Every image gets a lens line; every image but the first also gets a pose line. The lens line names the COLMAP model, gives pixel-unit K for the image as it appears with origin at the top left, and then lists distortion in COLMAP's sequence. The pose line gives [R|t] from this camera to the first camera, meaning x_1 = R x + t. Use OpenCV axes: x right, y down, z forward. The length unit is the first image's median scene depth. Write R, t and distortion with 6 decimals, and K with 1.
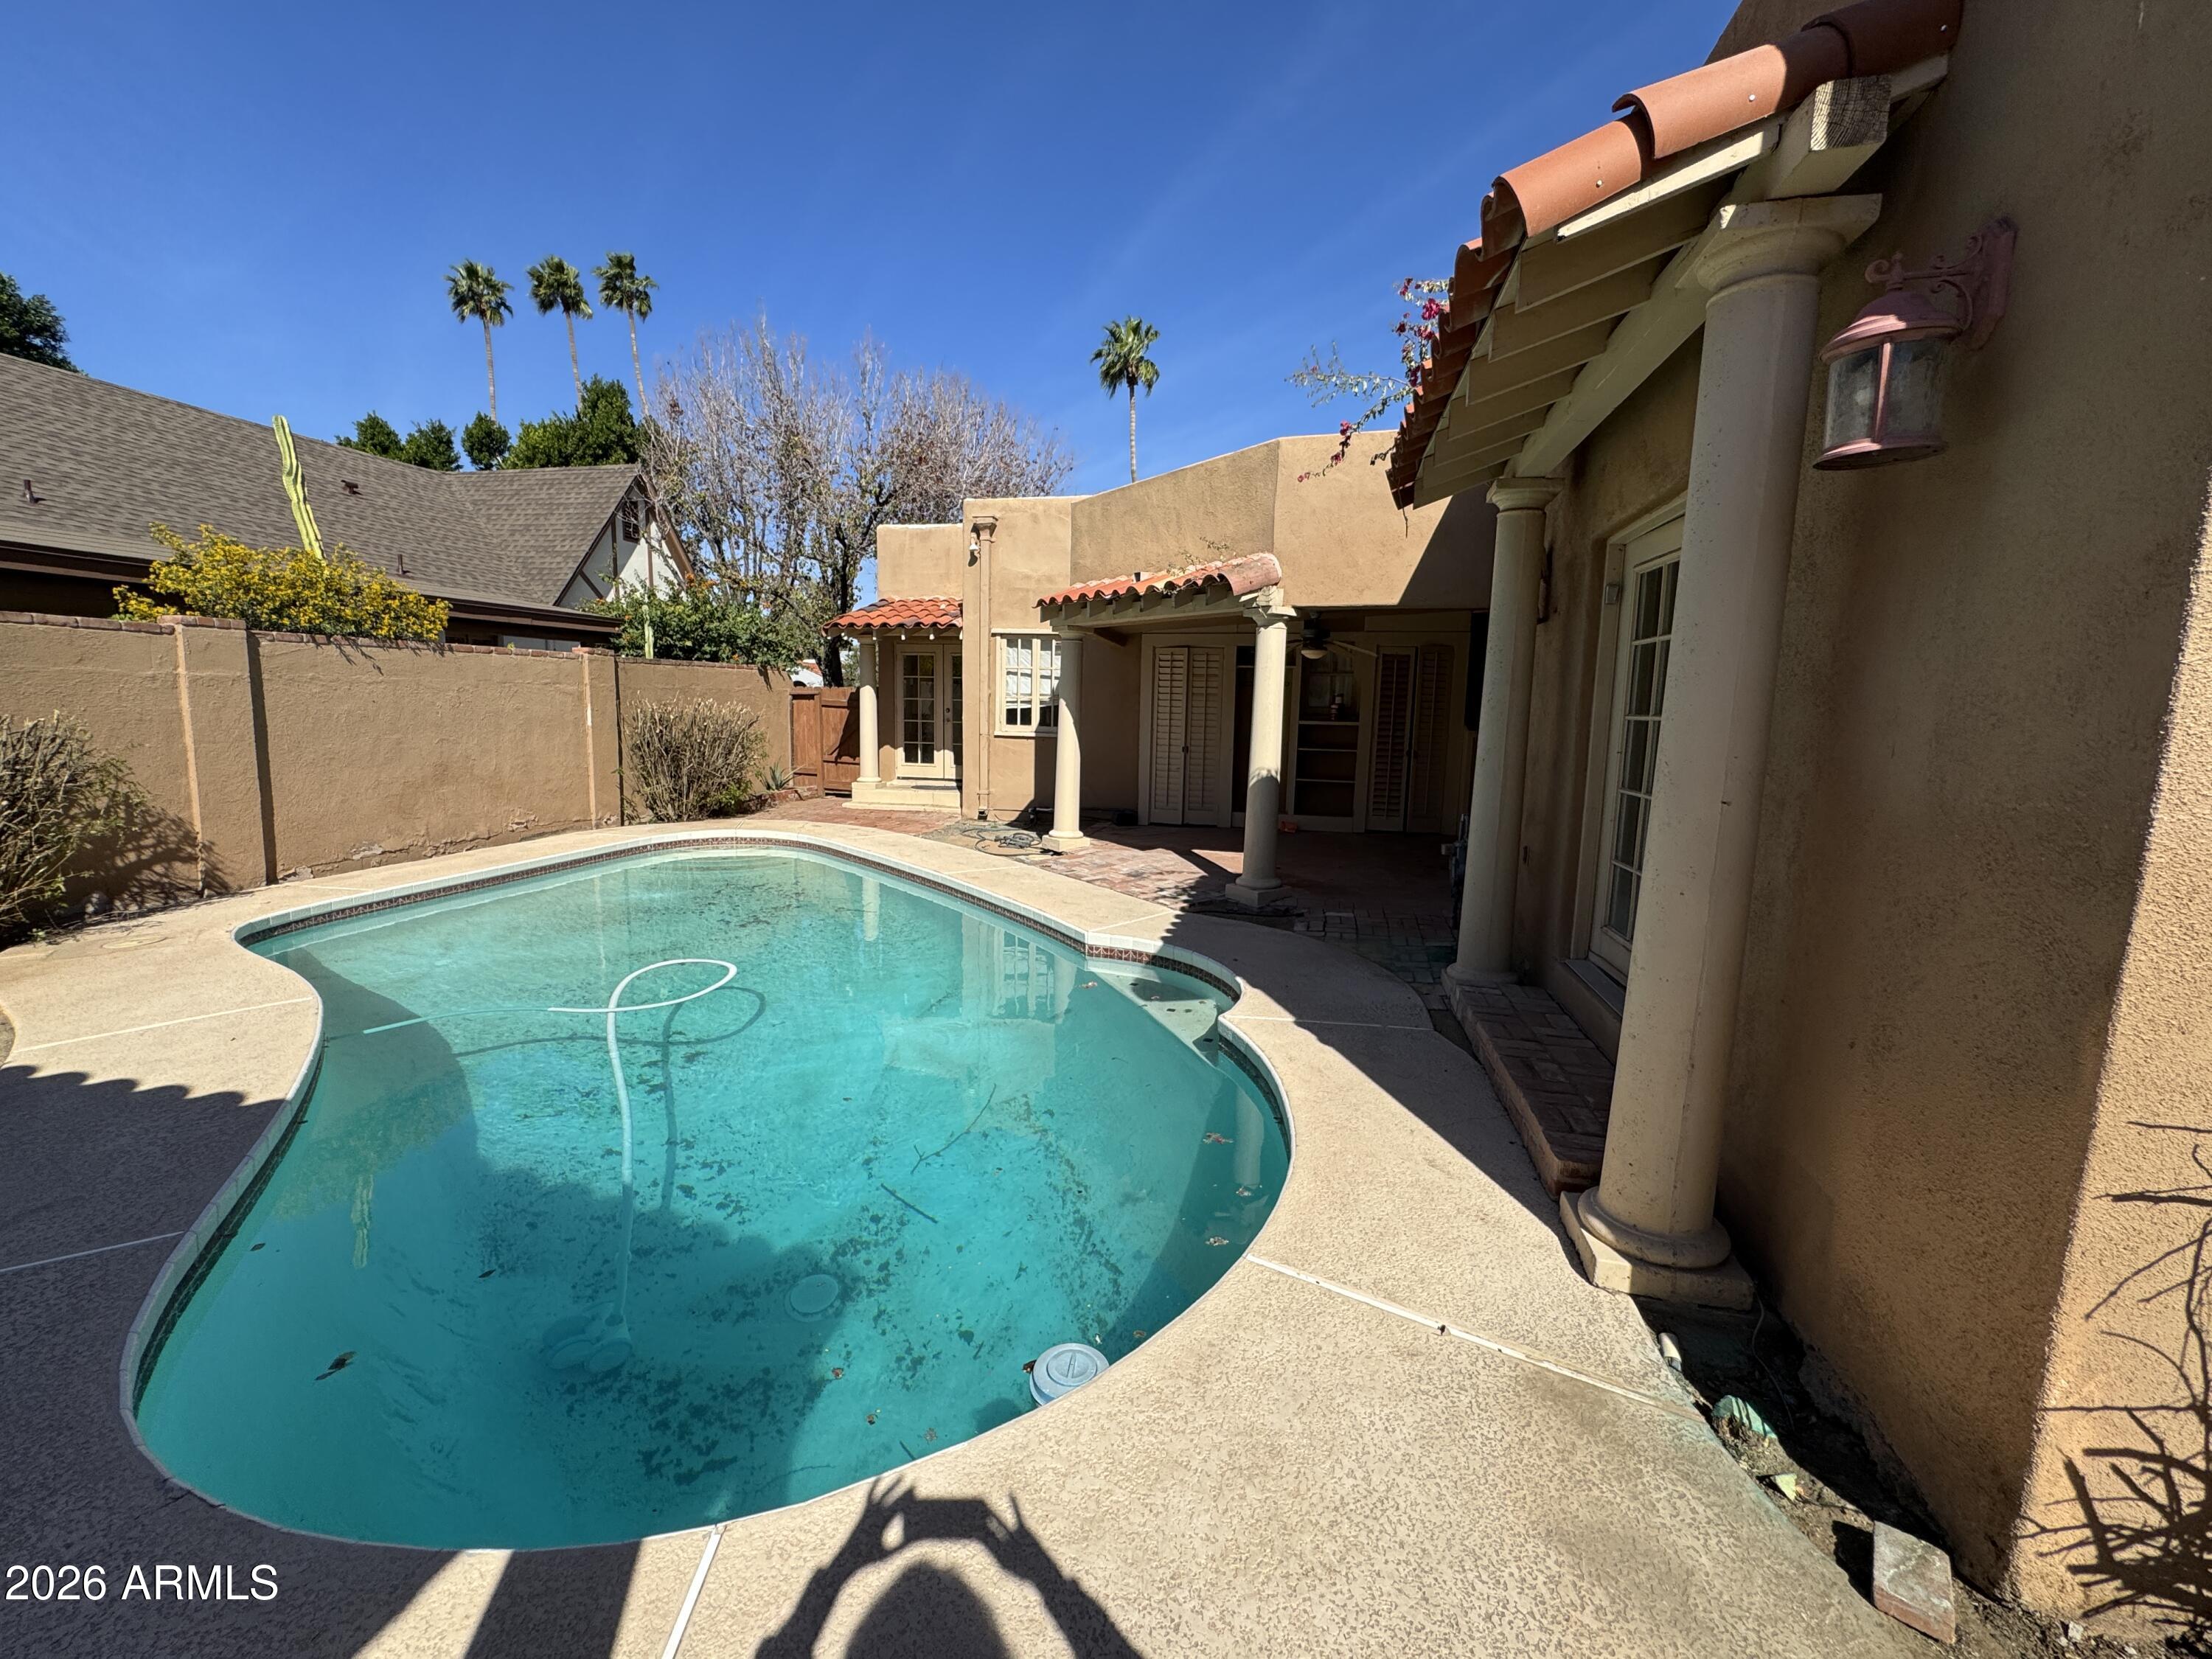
lens RADIAL K [[902.3, 0, 1098.8], [0, 902.3, 825.6], [0, 0, 1]] dist [-0.001561, -0.000179]
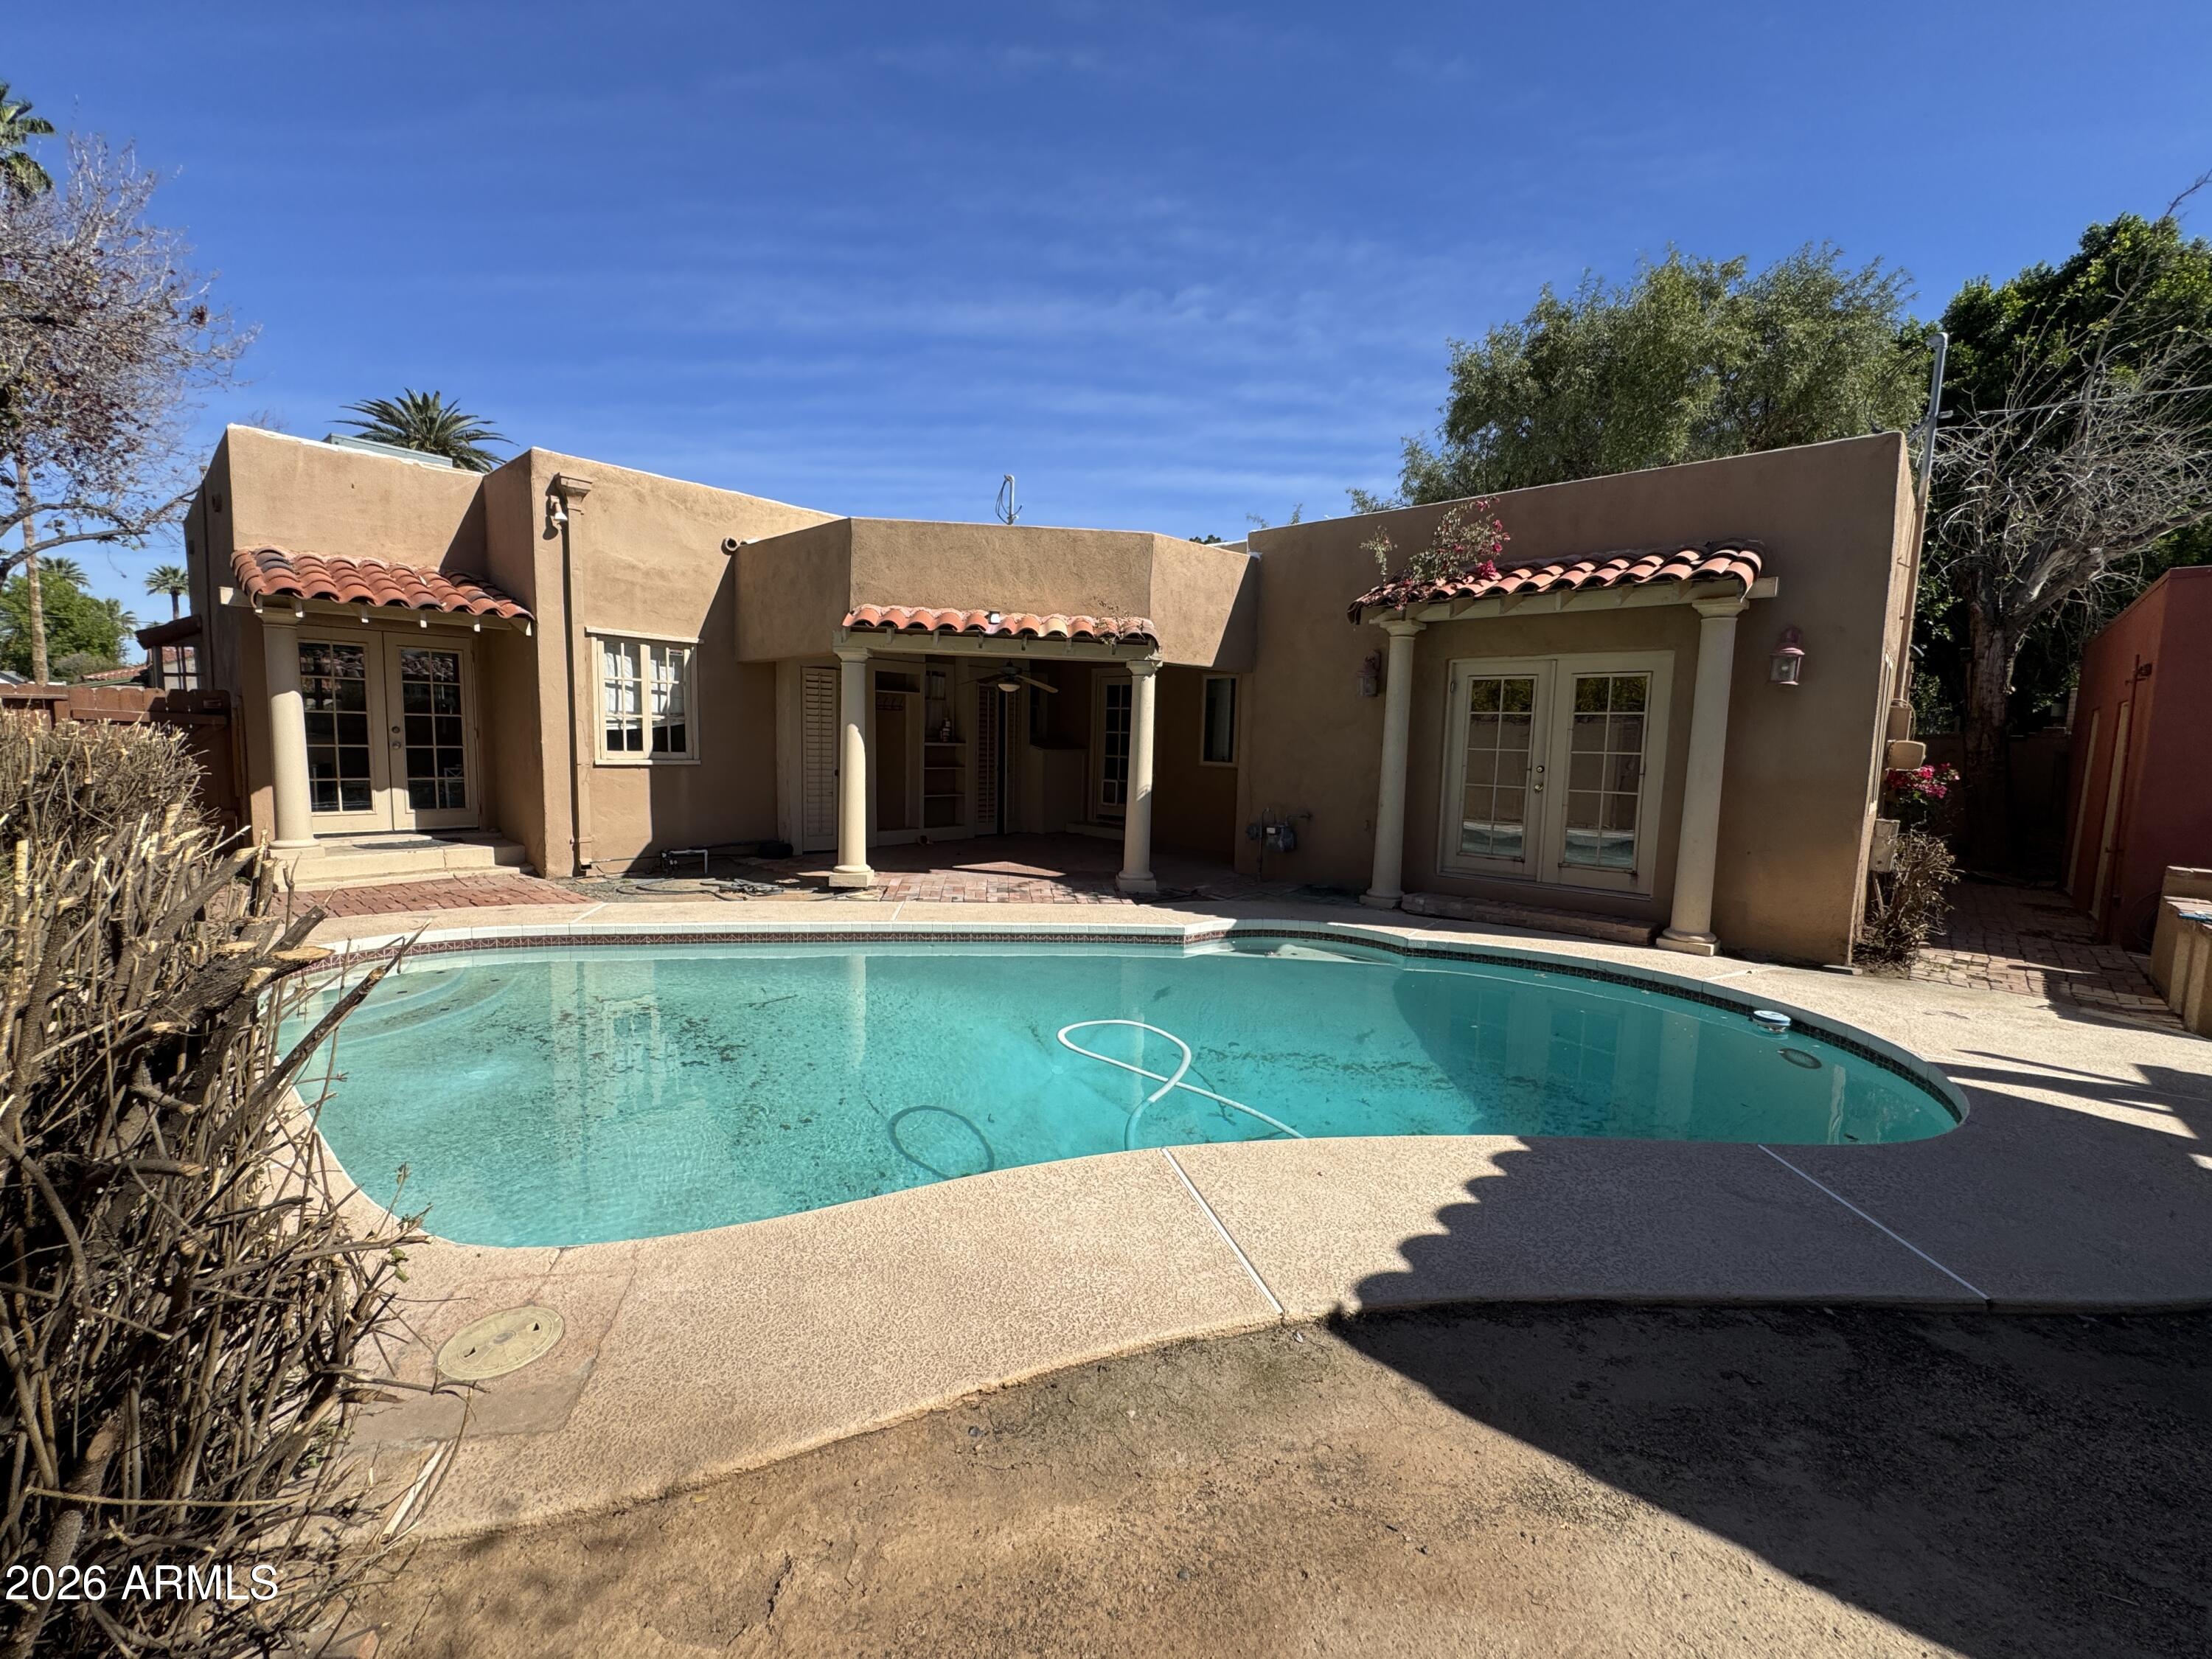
lens RADIAL K [[902.3, 0, 1096.6], [0, 902.3, 831.3], [0, 0, 1]] dist [-0.001561, -0.000179]
pose [[0.502089, -0.096348, 0.859432, -0.580316], [0.096279, 0.993824, 0.055167, -0.045728], [-0.859440, 0.055046, 0.508265, 0.246597]]
